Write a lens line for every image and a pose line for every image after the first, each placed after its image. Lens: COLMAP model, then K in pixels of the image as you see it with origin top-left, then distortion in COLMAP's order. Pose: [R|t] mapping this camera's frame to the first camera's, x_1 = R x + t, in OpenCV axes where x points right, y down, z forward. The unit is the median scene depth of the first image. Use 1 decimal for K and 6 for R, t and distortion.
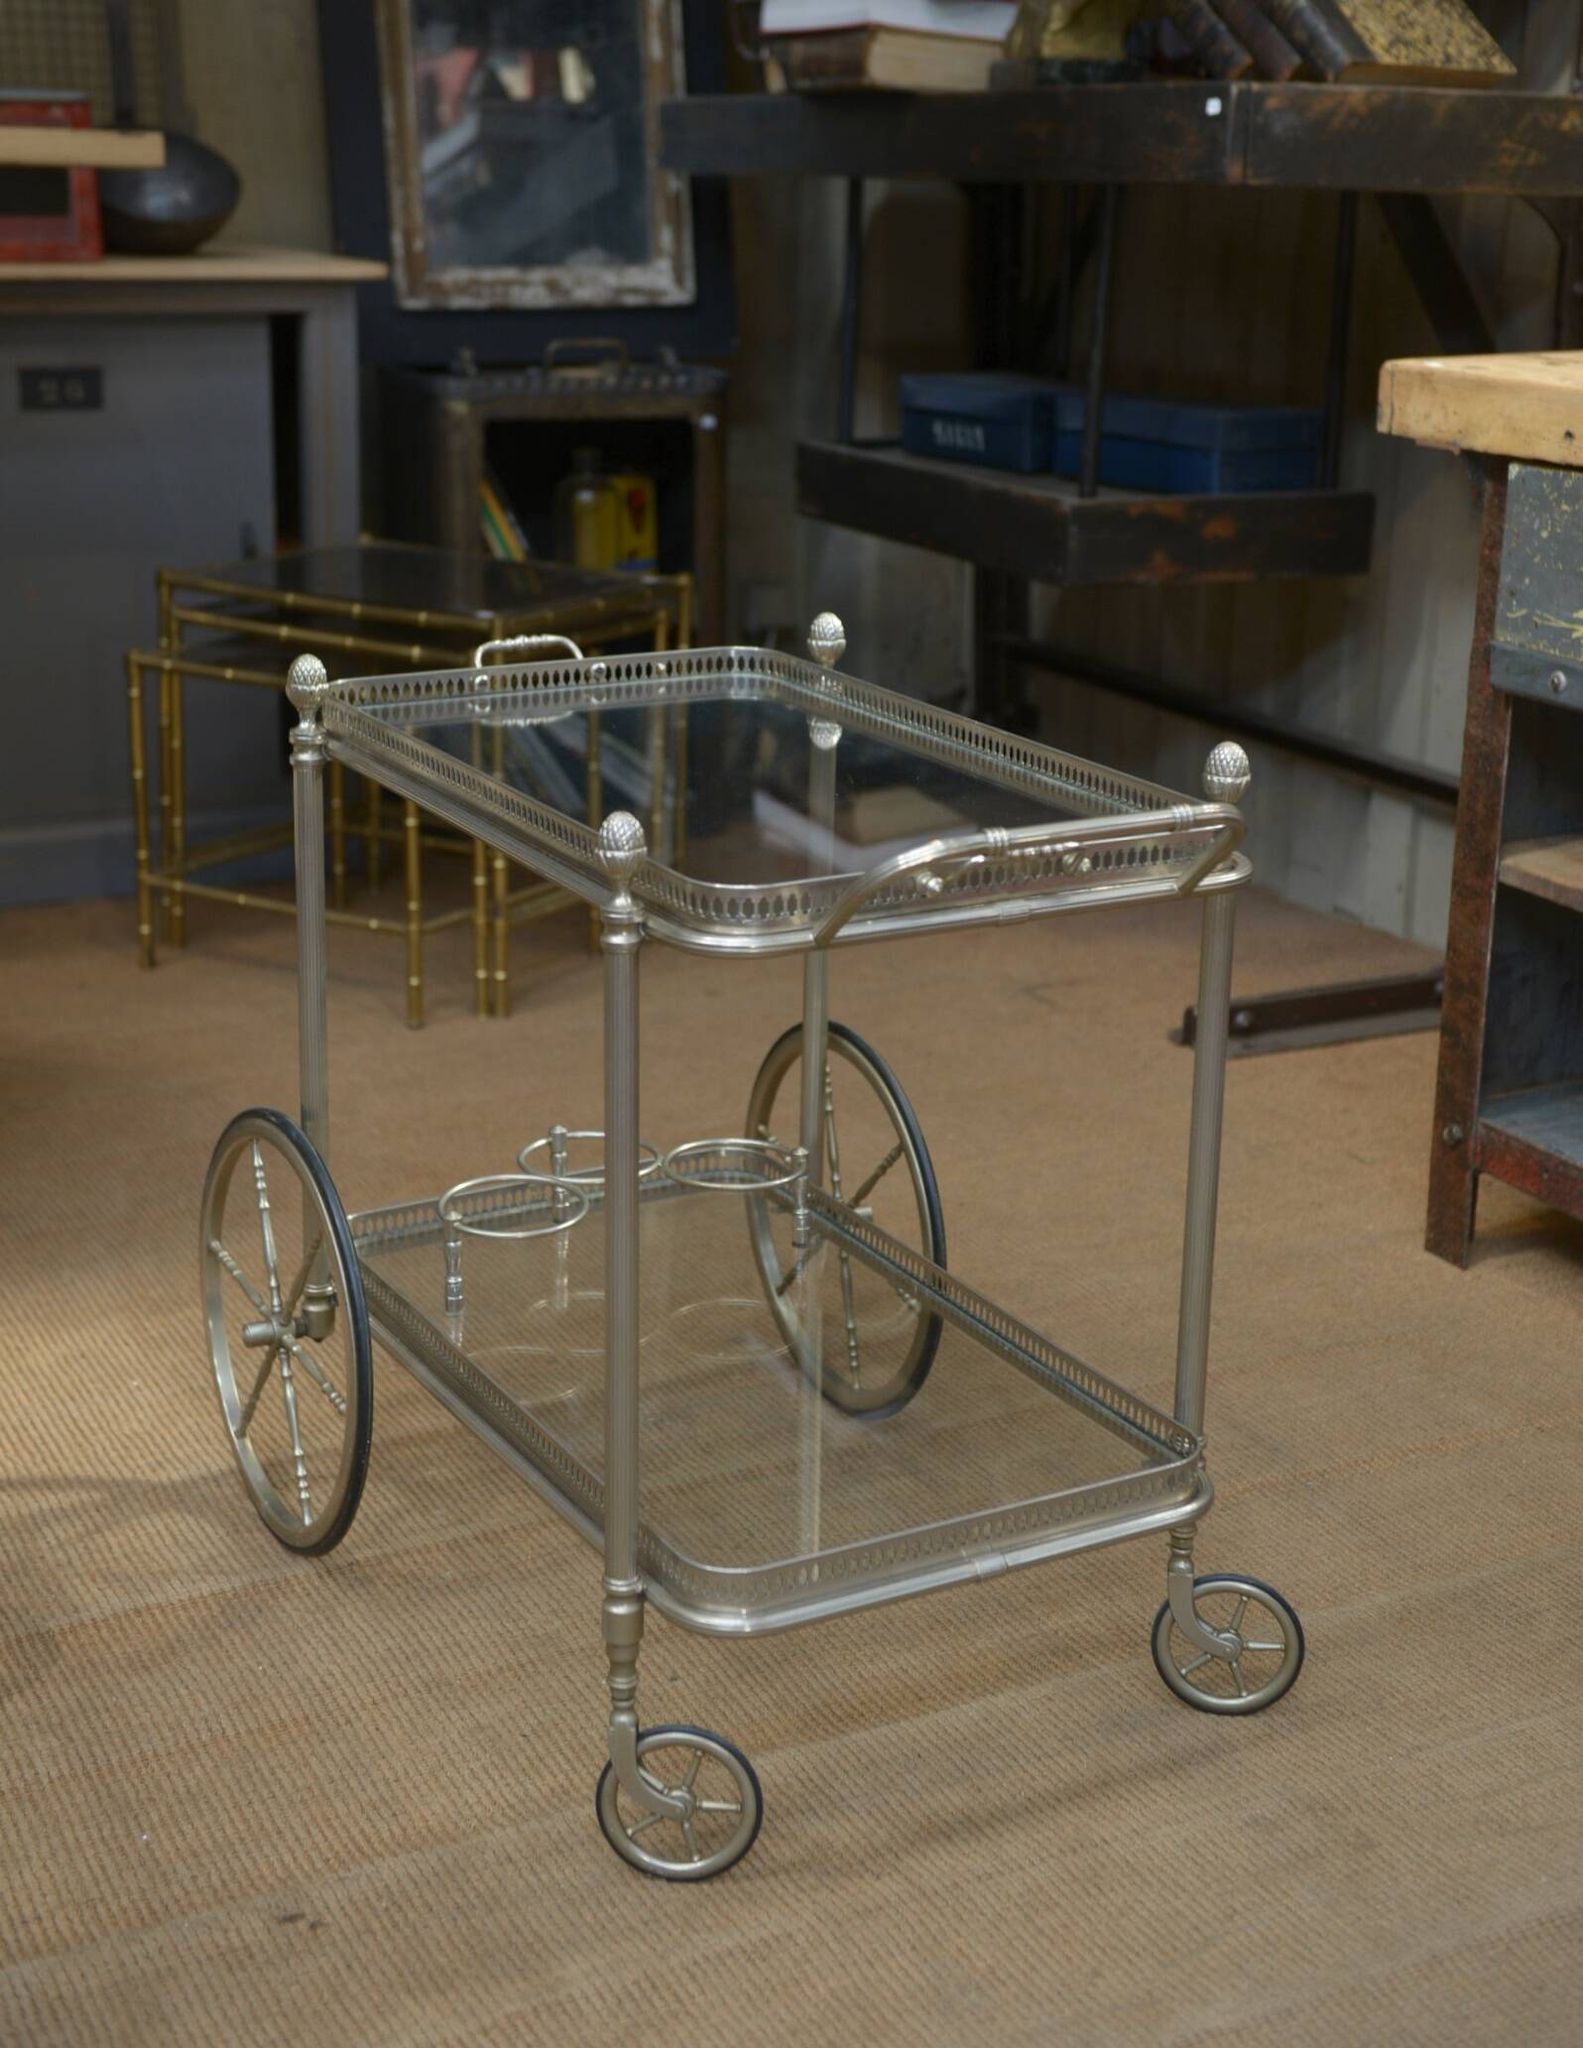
lens RADIAL K [[3081.4, 0, 753.9], [0, 3081.4, 917.7], [0, 0, 1]] dist [0.106021, 0.000000]
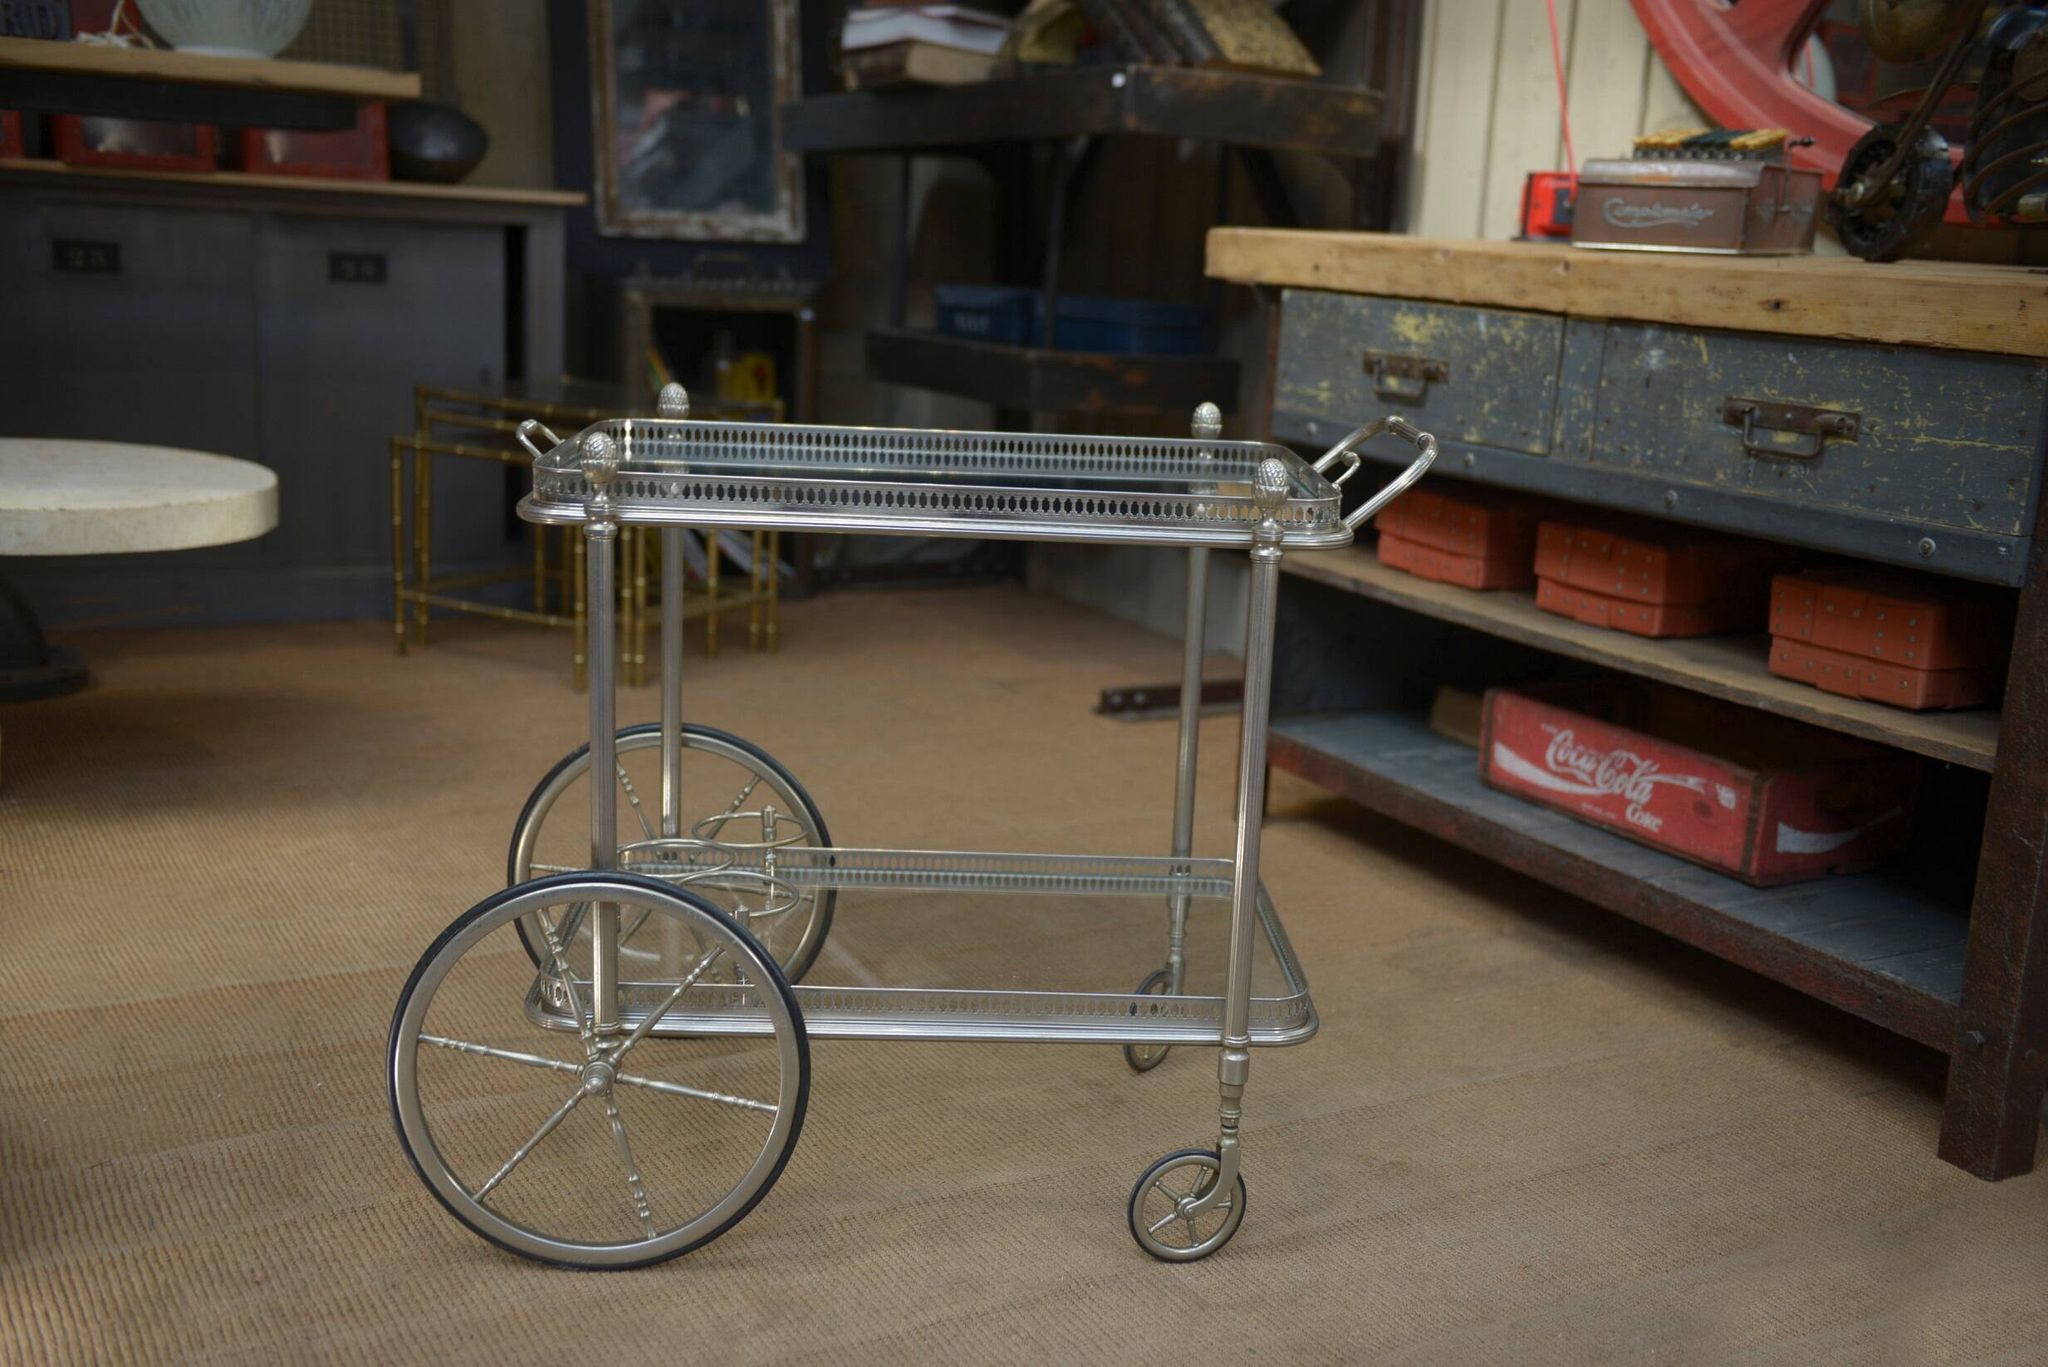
lens RADIAL K [[2212.0, 0, 1016.7], [0, 2212.0, 697.6], [0, 0, 1]] dist [0.058364, 0.000000]
pose [[0.998741, 0.024903, 0.043549, 0.071737], [-0.022788, 0.998568, -0.048403, 0.116768], [-0.044692, 0.047349, 0.997878, -0.084166]]
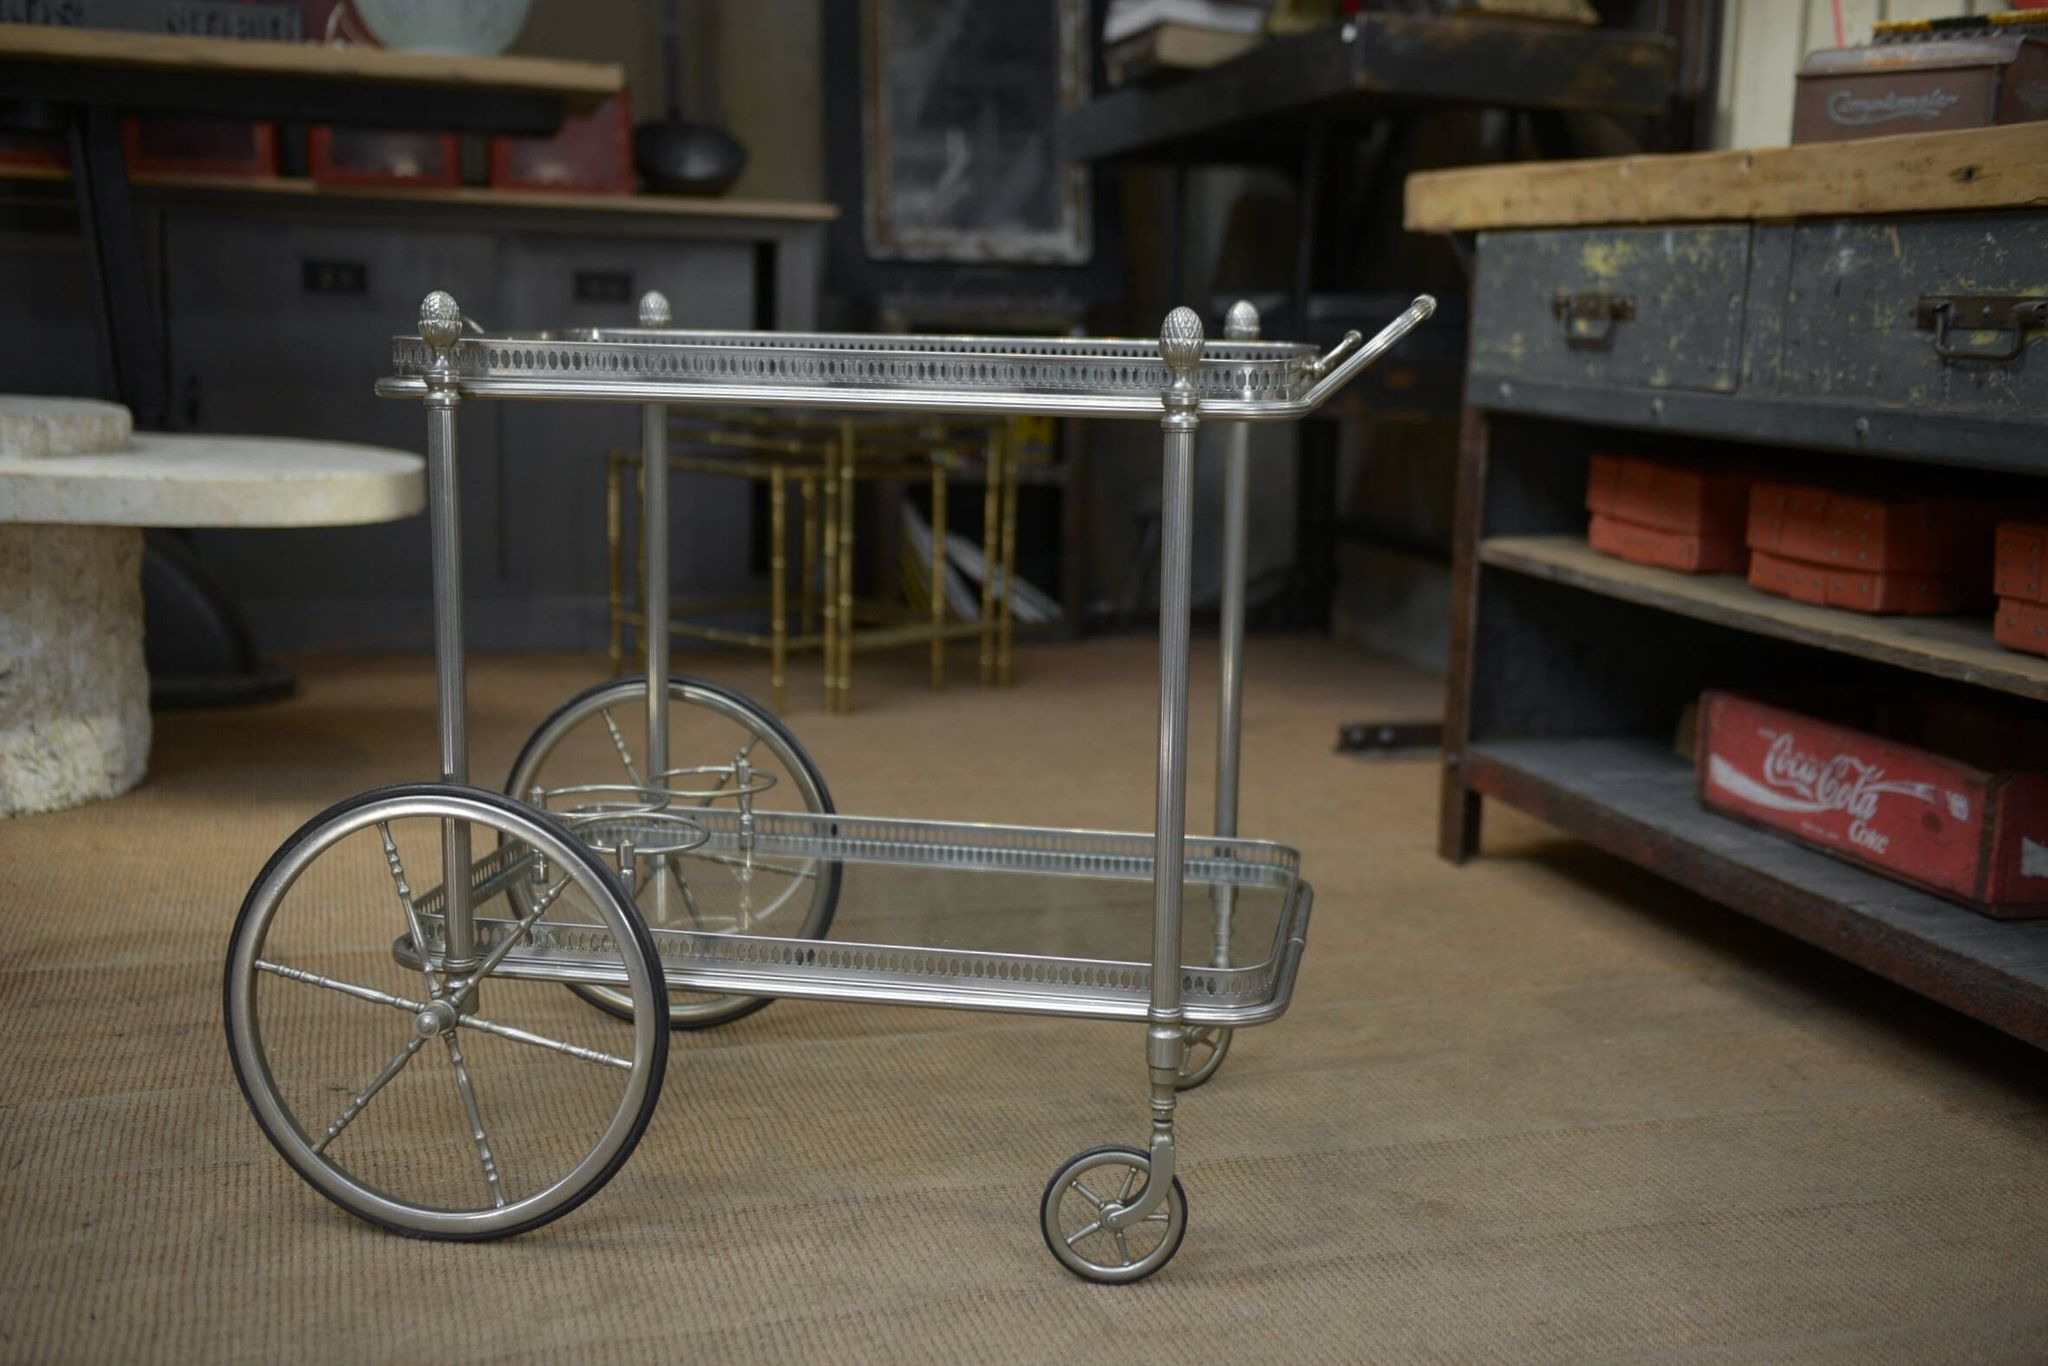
lens RADIAL K [[2336.4, 0, 1003.0], [0, 2336.4, 702.7], [0, 0, 1]] dist [0.063373, 0.000000]
pose [[0.982183, 0.042729, -0.183004, 0.246417], [-0.061274, 0.993405, -0.096911, 0.171442], [0.177657, 0.106397, 0.978324, -0.002273]]
